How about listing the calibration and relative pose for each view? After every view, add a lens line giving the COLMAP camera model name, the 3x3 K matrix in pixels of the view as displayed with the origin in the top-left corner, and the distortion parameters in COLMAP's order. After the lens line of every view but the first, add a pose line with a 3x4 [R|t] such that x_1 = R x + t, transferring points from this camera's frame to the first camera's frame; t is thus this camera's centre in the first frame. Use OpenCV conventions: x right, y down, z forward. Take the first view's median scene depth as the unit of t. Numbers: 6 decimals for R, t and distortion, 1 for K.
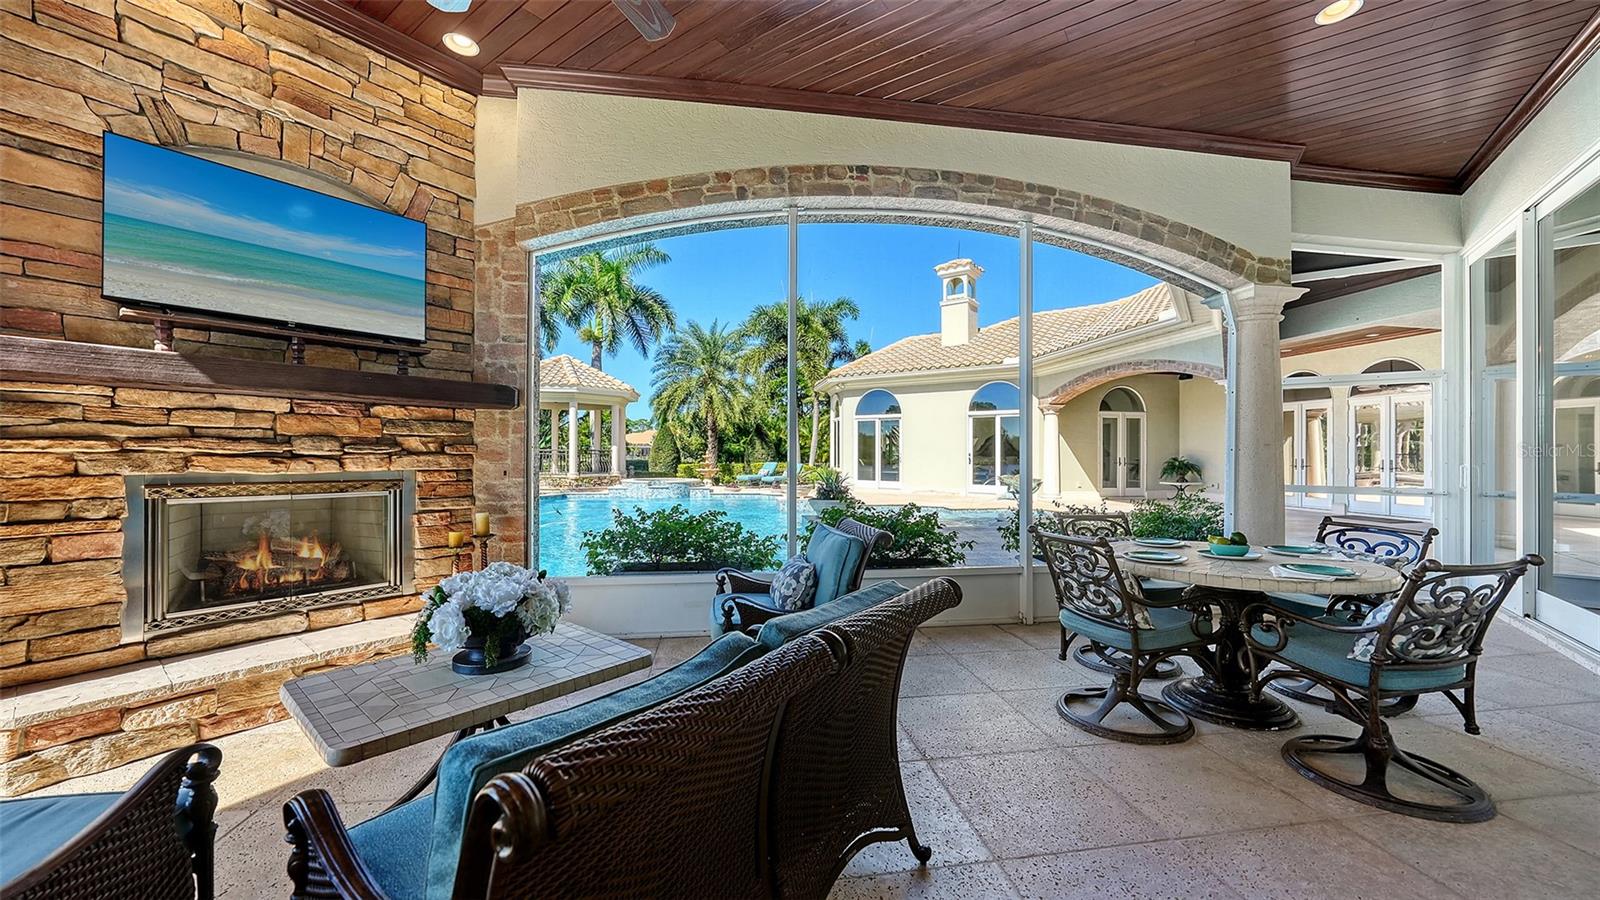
lens RADIAL K [[584.4, 0, 800.3], [0, 584.4, 447.6], [0, 0, 1]] dist [-0.027376, 0.006915]
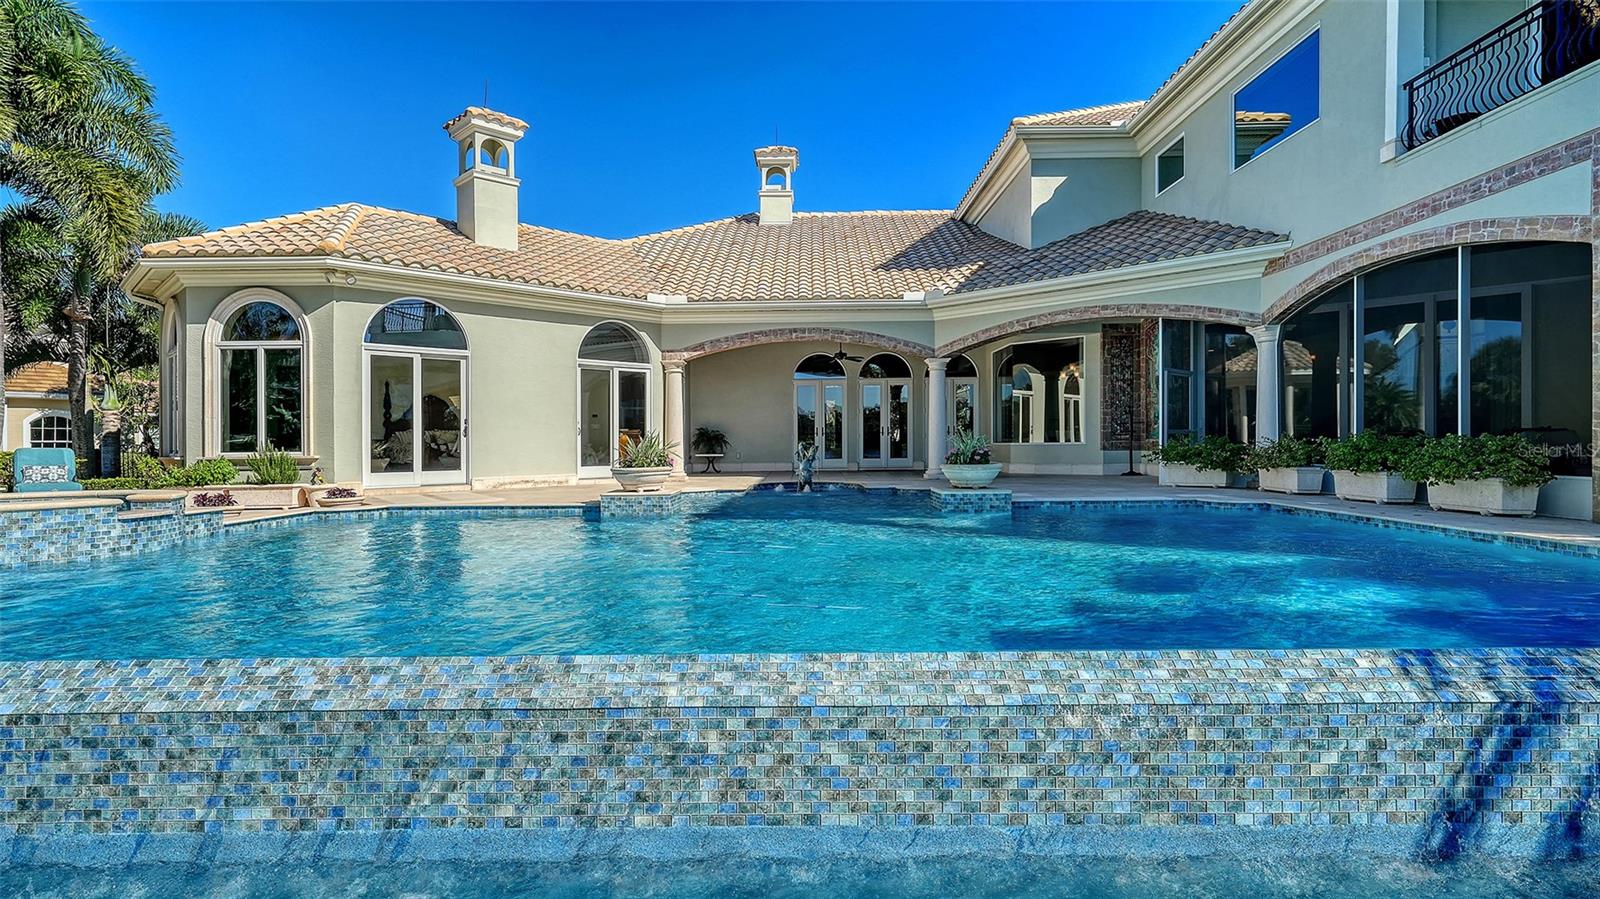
lens RADIAL K [[835.4, 0, 750.6], [0, 835.4, 443.7], [0, 0, 1]] dist [0.003743, -0.000047]
pose [[0.197769, -0.010396, 0.980193, -2.466021], [-0.002305, 0.999936, 0.011070, 0.100272], [-0.980246, -0.004448, 0.197733, 2.447752]]
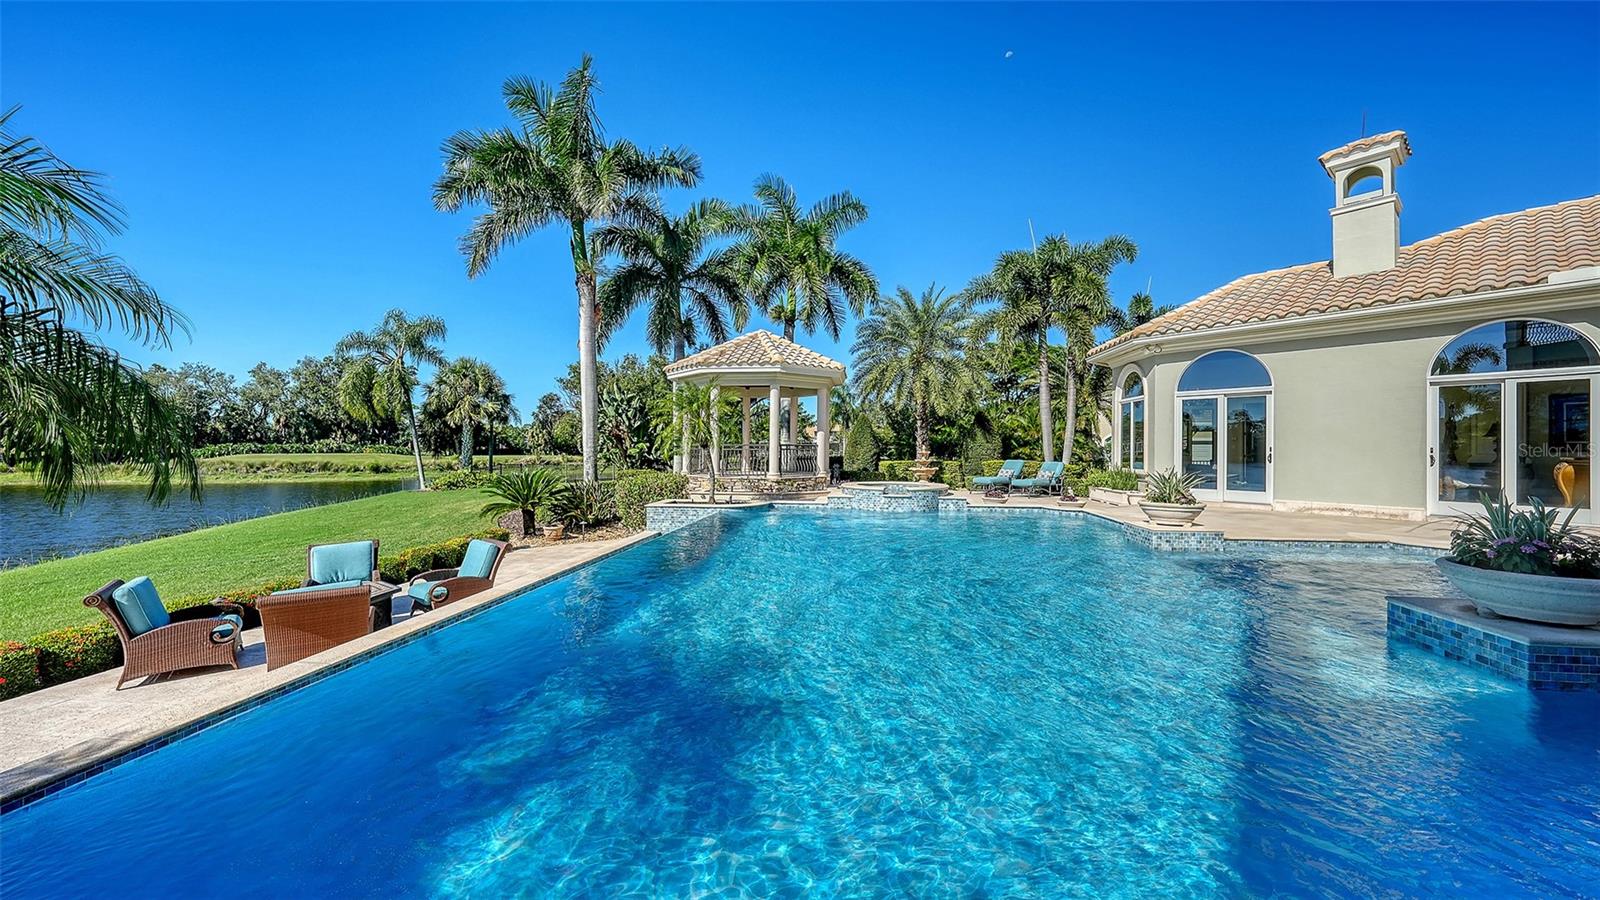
lens RADIAL K [[574.3, 0, 804.6], [0, 574.3, 438.5], [0, 0, 1]] dist [-0.011576, 0.000215]
pose [[0.966518, -0.003912, -0.256568, -0.698864], [0.001660, 0.999958, -0.008996, 0.019803], [0.256592, 0.008269, 0.966484, 1.149460]]
